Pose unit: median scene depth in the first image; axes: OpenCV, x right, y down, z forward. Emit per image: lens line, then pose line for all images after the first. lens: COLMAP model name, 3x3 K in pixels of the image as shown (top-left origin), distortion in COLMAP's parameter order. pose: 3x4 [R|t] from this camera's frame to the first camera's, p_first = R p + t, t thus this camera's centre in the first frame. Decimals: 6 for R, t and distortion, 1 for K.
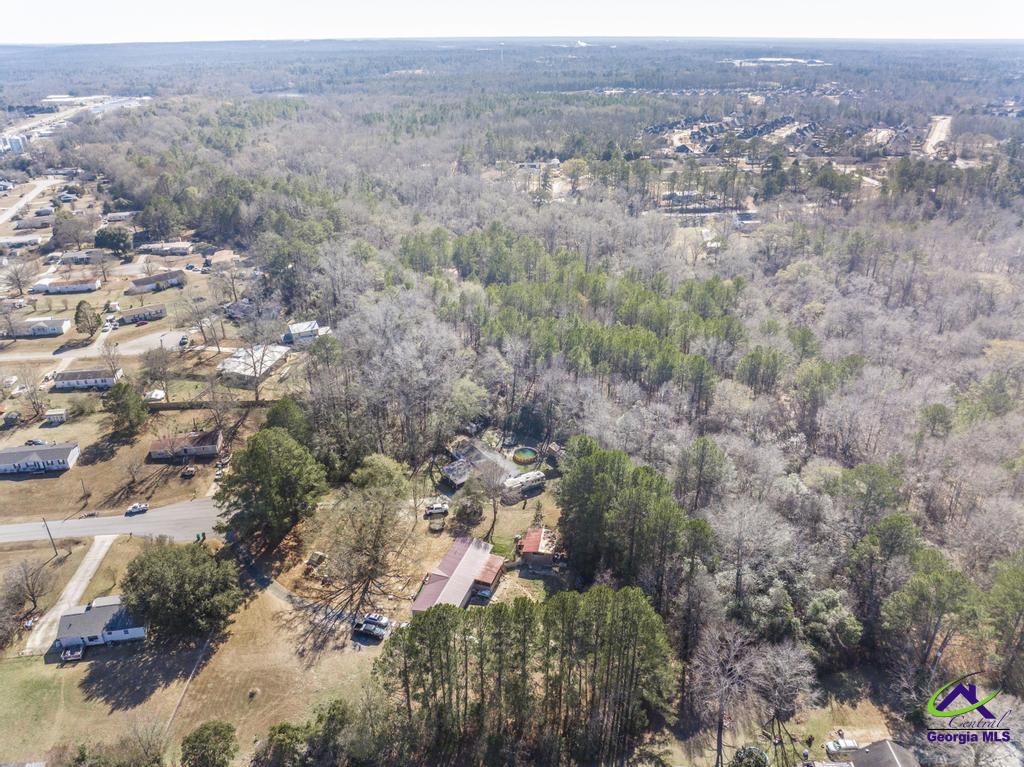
lens RADIAL K [[720.5, 0, 513.3], [0, 720.5, 379.1], [0, 0, 1]] dist [-0.060295, 0.034870]
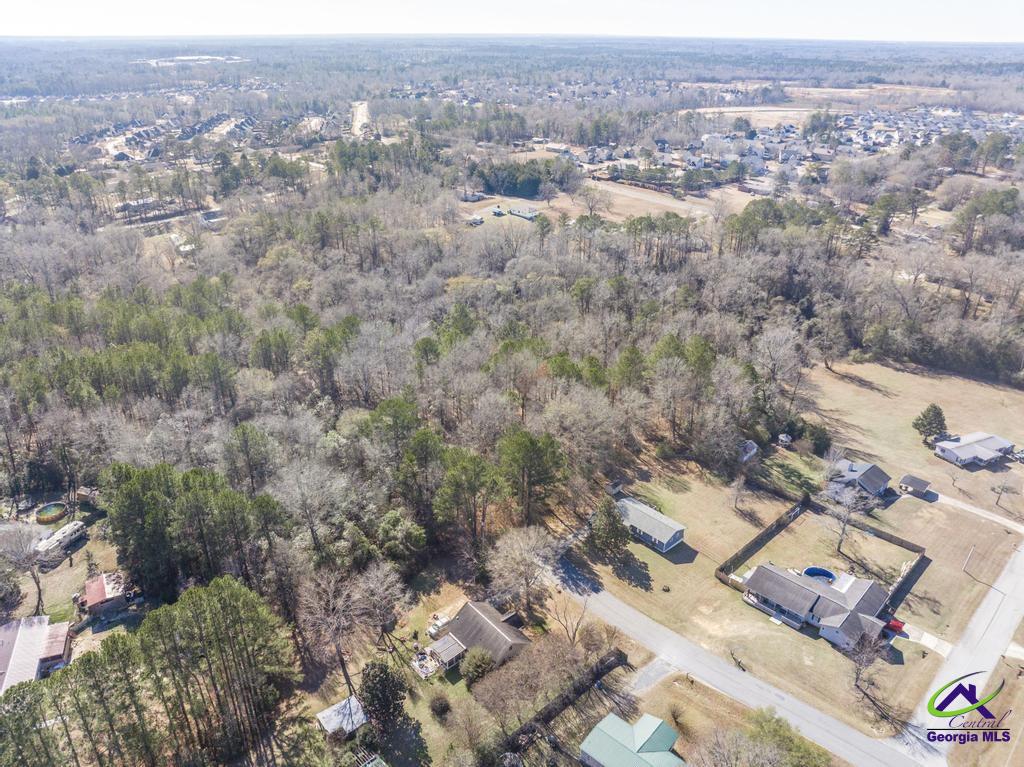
lens RADIAL K [[720.5, 0, 504.1], [0, 720.5, 389.5], [0, 0, 1]] dist [-0.060295, 0.034870]
pose [[0.761160, -0.285278, 0.582453, -0.016795], [0.276463, 0.955104, 0.106510, 0.017667], [-0.586688, 0.079956, 0.805856, -0.028163]]
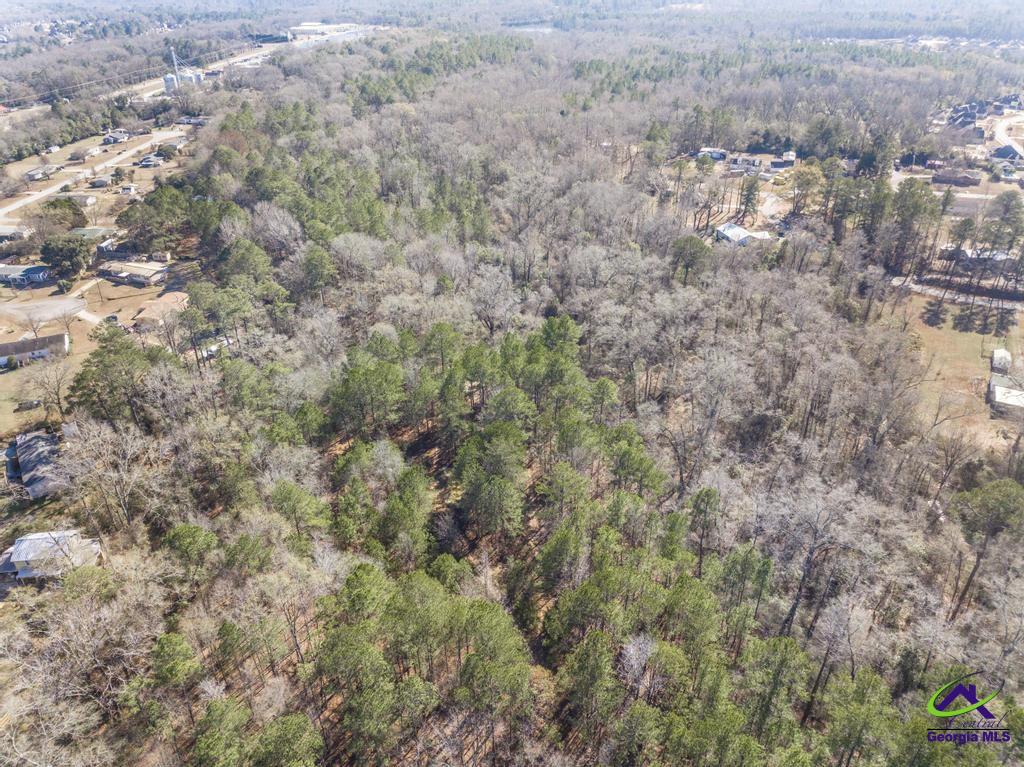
lens RADIAL K [[720.5, 0, 510.5], [0, 720.5, 380.0], [0, 0, 1]] dist [-0.060295, 0.034870]
pose [[0.927848, 0.186076, -0.323224, 0.160341], [-0.159002, 0.981299, 0.108489, -0.286013], [0.337367, -0.049268, 0.940083, 0.598054]]
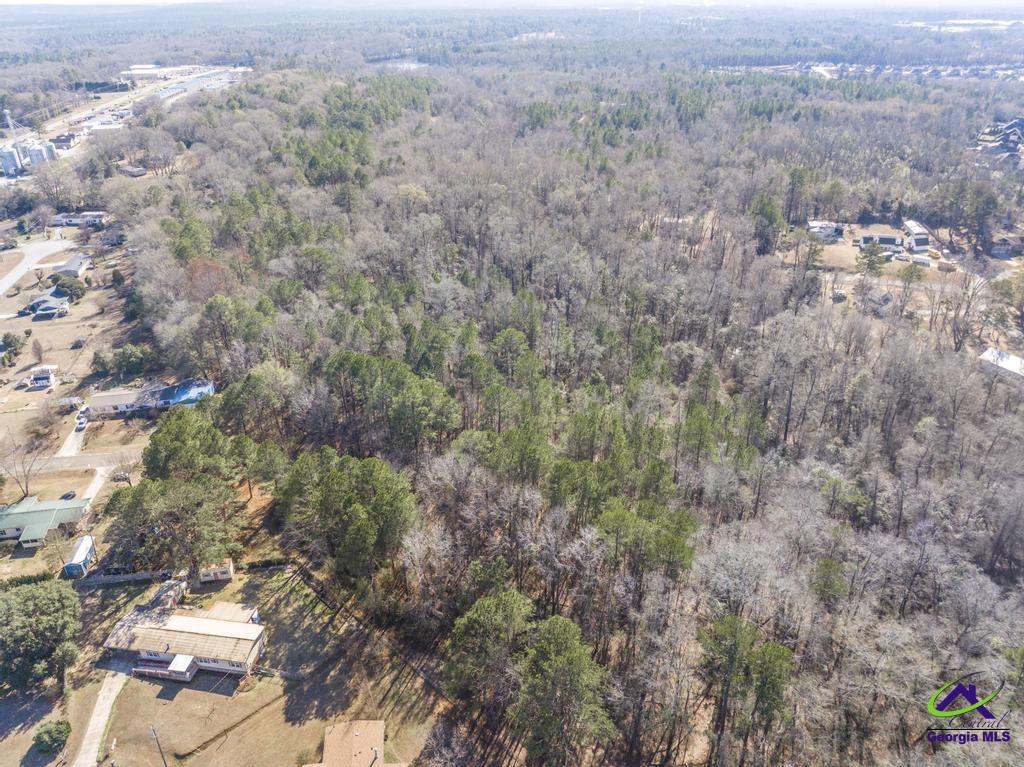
lens RADIAL K [[720.5, 0, 509.6], [0, 720.5, 386.9], [0, 0, 1]] dist [-0.060295, 0.034870]
pose [[0.990806, 0.061902, -0.120301, -0.402806], [-0.054943, 0.996665, 0.060327, -0.442400], [0.123634, -0.053163, 0.990903, 0.922972]]
